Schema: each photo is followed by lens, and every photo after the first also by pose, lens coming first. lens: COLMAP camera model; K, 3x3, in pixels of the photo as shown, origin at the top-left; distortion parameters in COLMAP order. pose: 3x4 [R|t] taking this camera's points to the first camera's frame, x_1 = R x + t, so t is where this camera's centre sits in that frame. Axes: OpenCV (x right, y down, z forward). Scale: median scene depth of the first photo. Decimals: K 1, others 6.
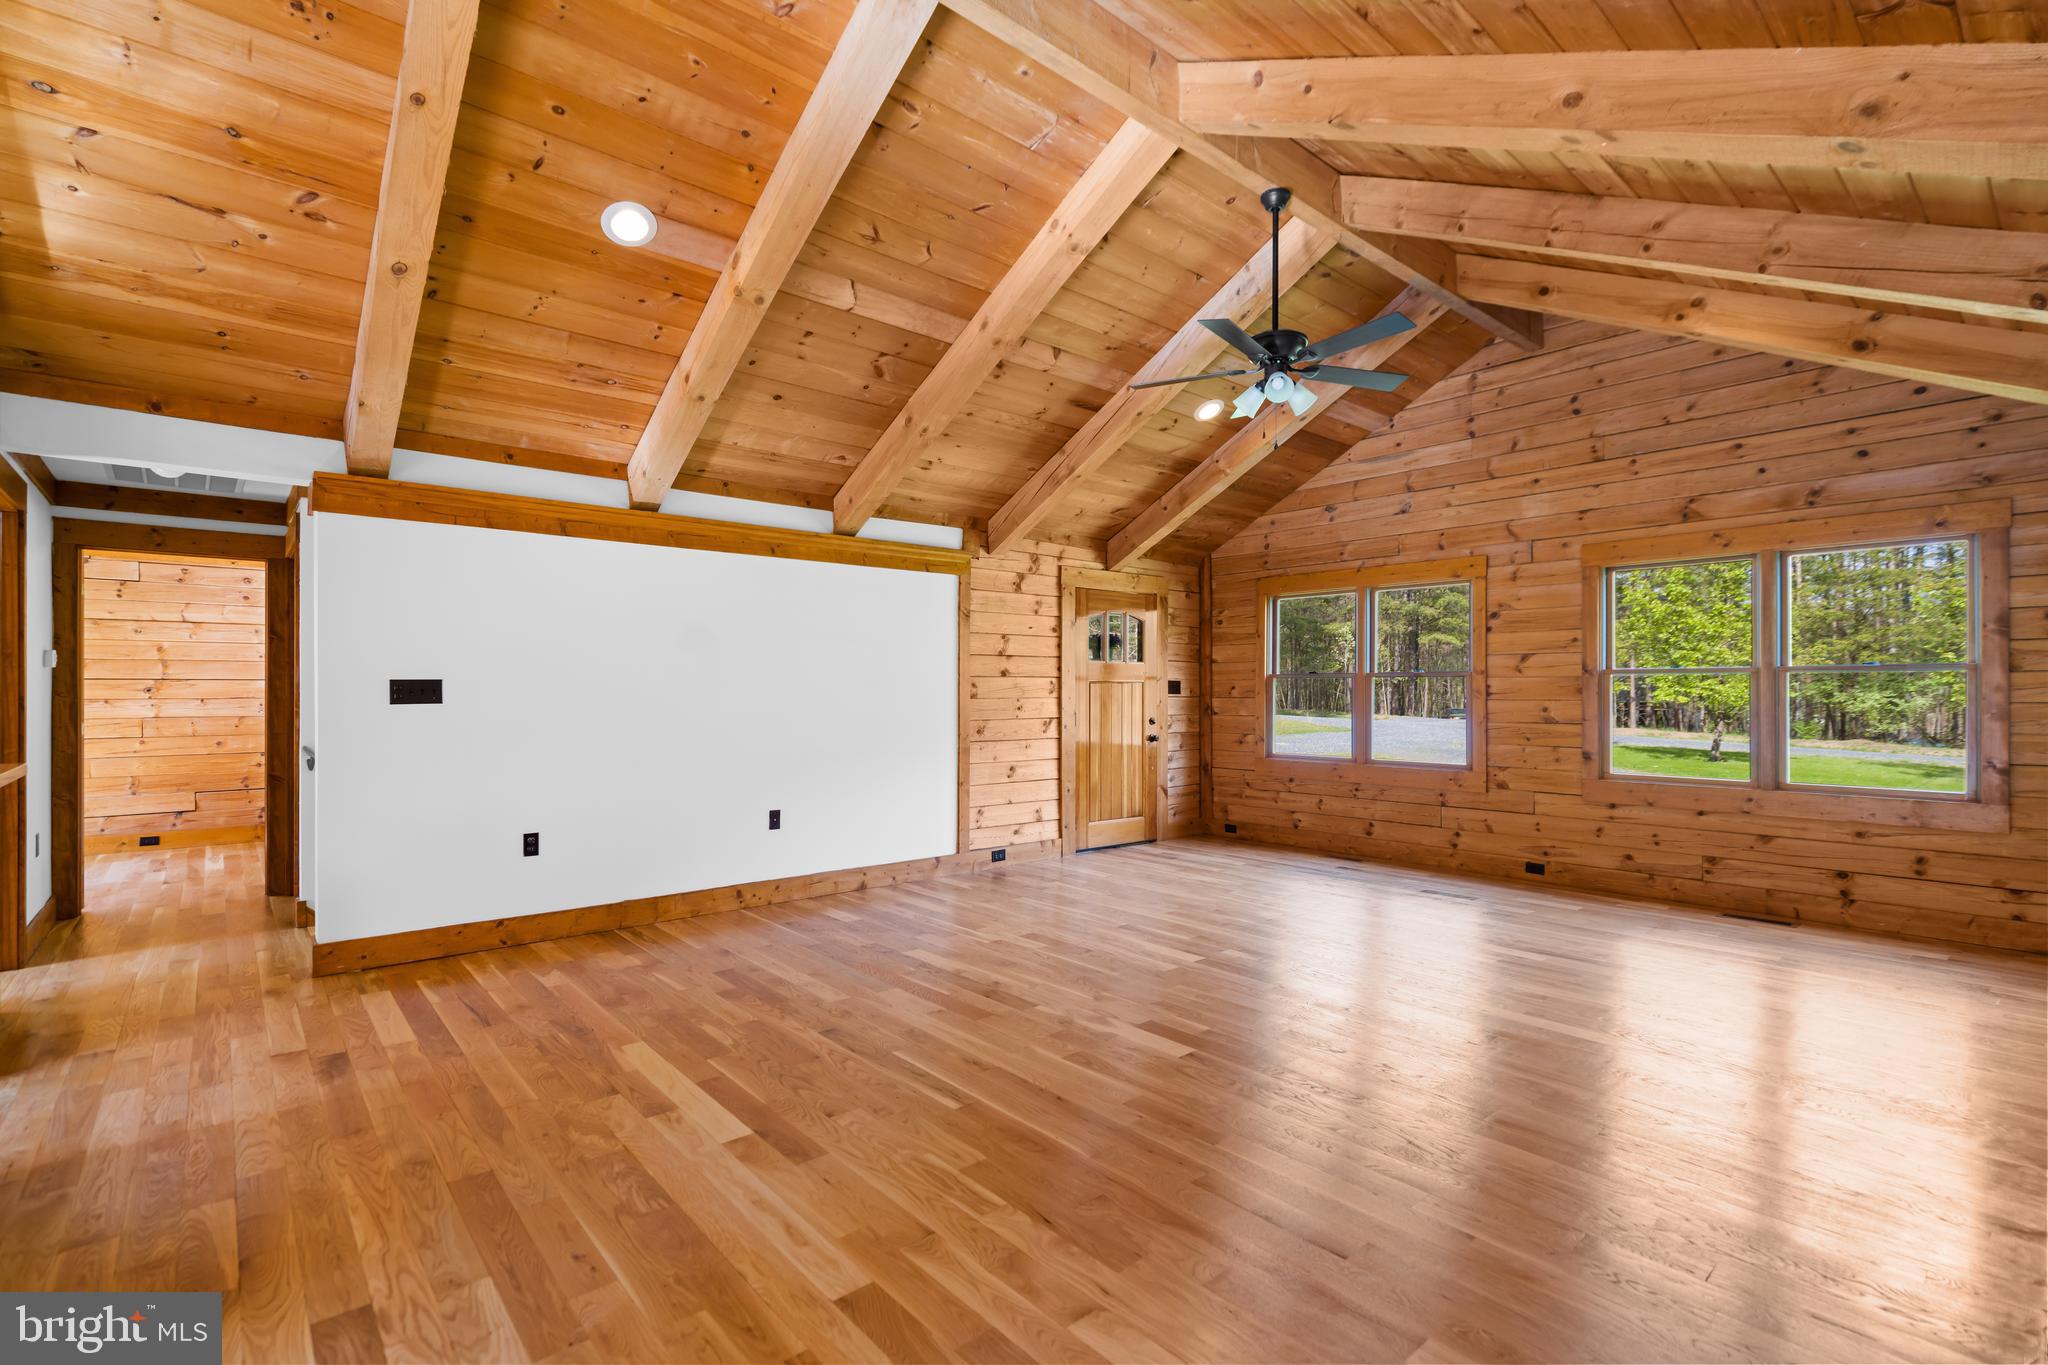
lens RADIAL K [[939.3, 0, 1018.3], [0, 939.3, 687.9], [0, 0, 1]] dist [-0.000127, 0.001821]
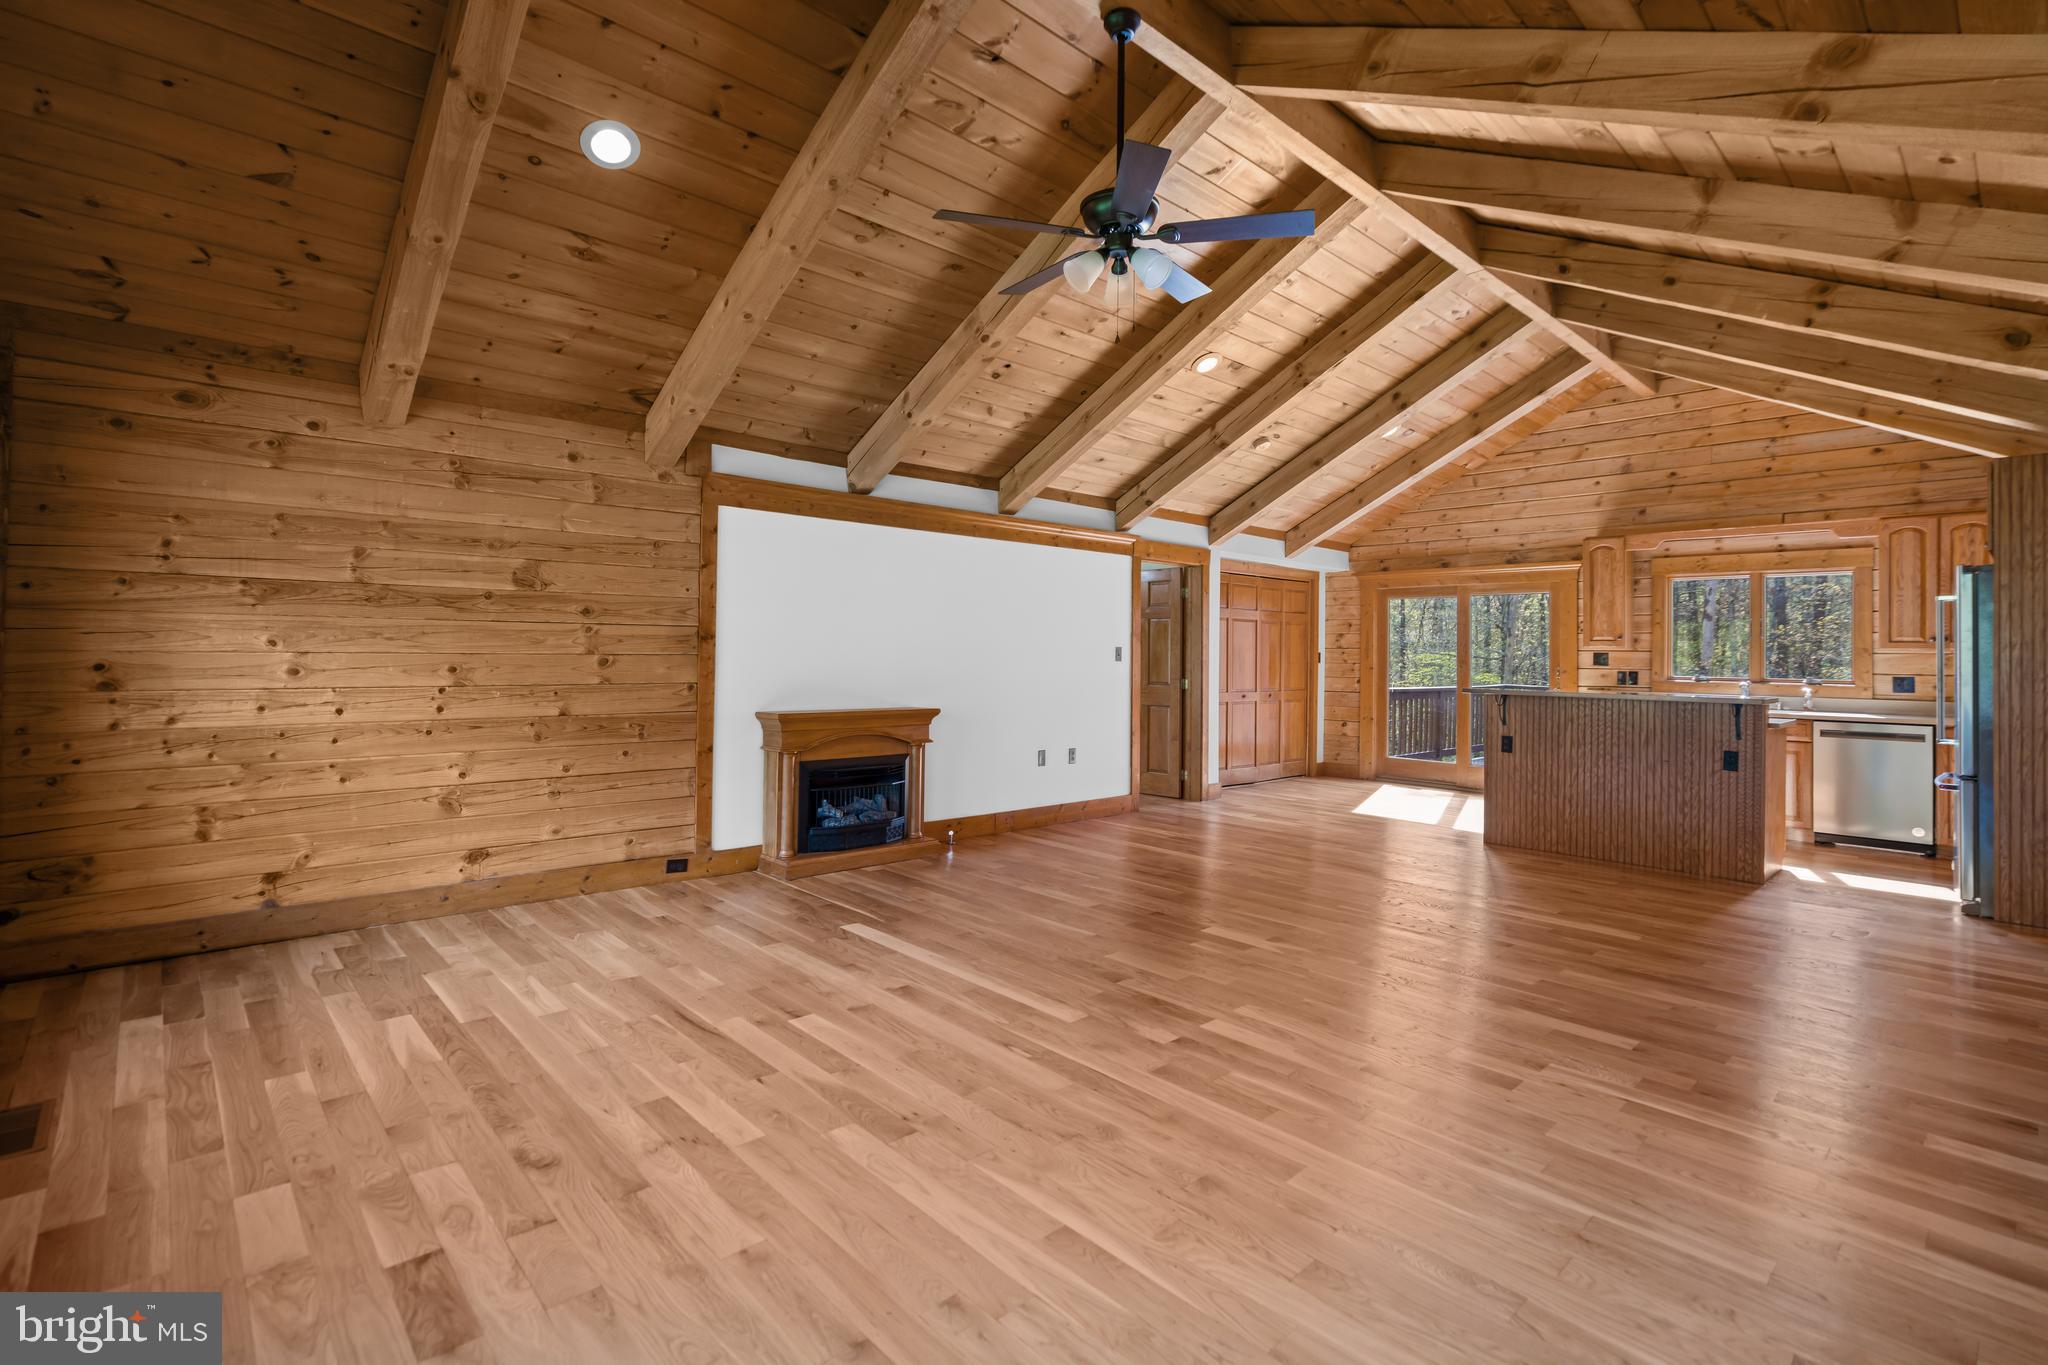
lens RADIAL K [[939.3, 0, 1011.0], [0, 939.3, 643.3], [0, 0, 1]] dist [-0.000127, 0.001821]
pose [[-0.999499, -0.016115, -0.027251, 0.282694], [-0.015771, 0.999794, -0.012810, 0.004336], [0.027452, -0.012374, -0.999547, 1.321598]]
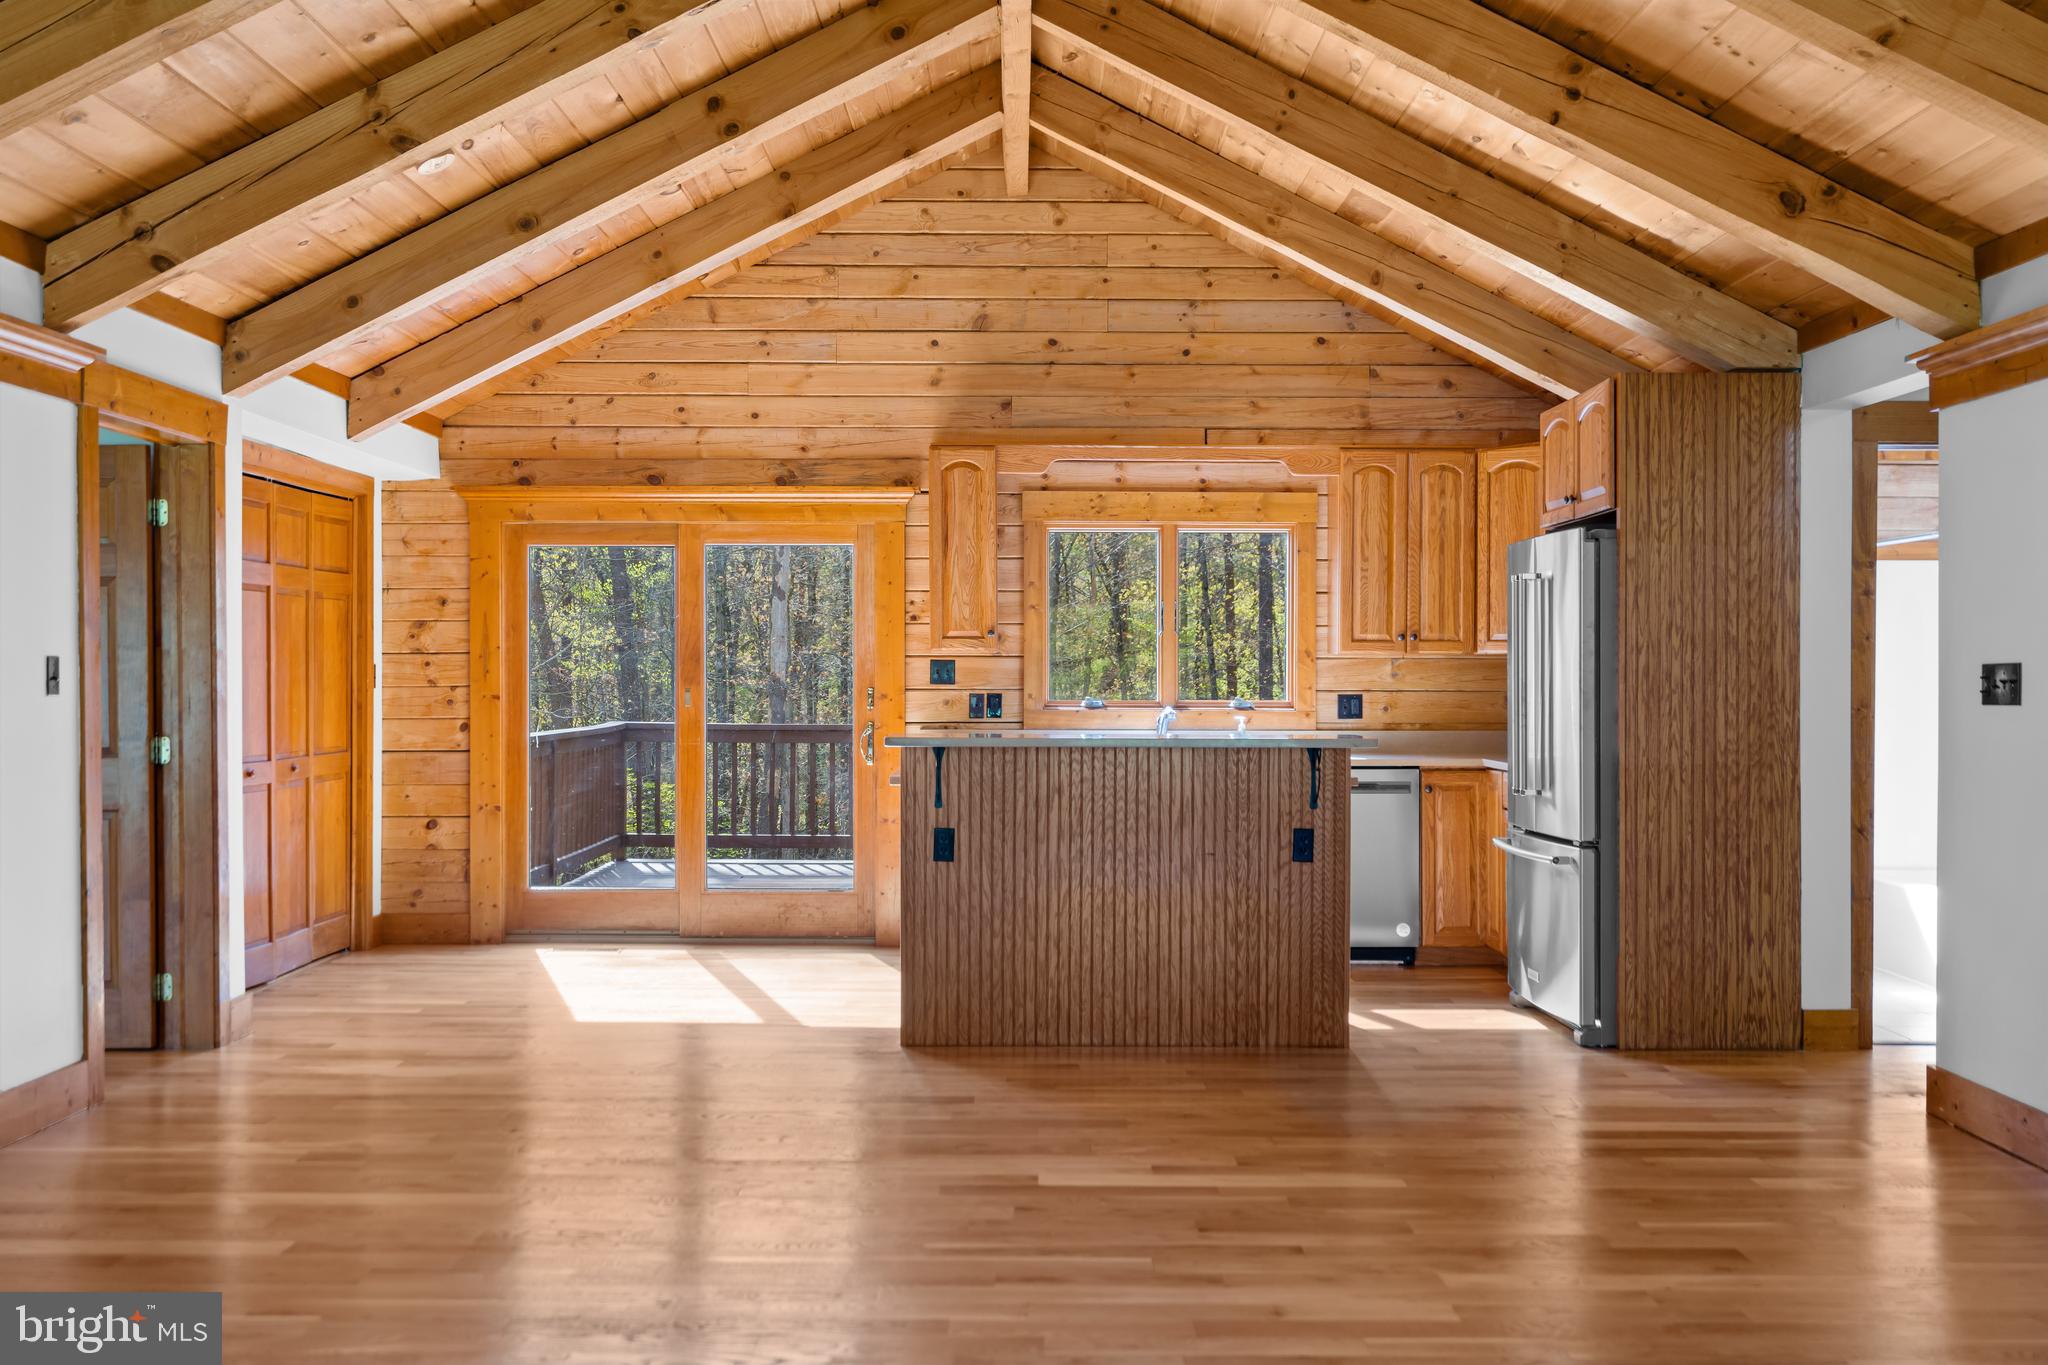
lens RADIAL K [[1983.3, 0, 1012.3], [0, 1983.3, 689.1], [0, 0, 1]] dist [0.008917, 0.000000]
pose [[-0.657361, 0.002124, -0.753573, 0.529787], [-0.002182, 0.999986, 0.004721, 0.001722], [0.753572, 0.004748, -0.657348, 1.029523]]
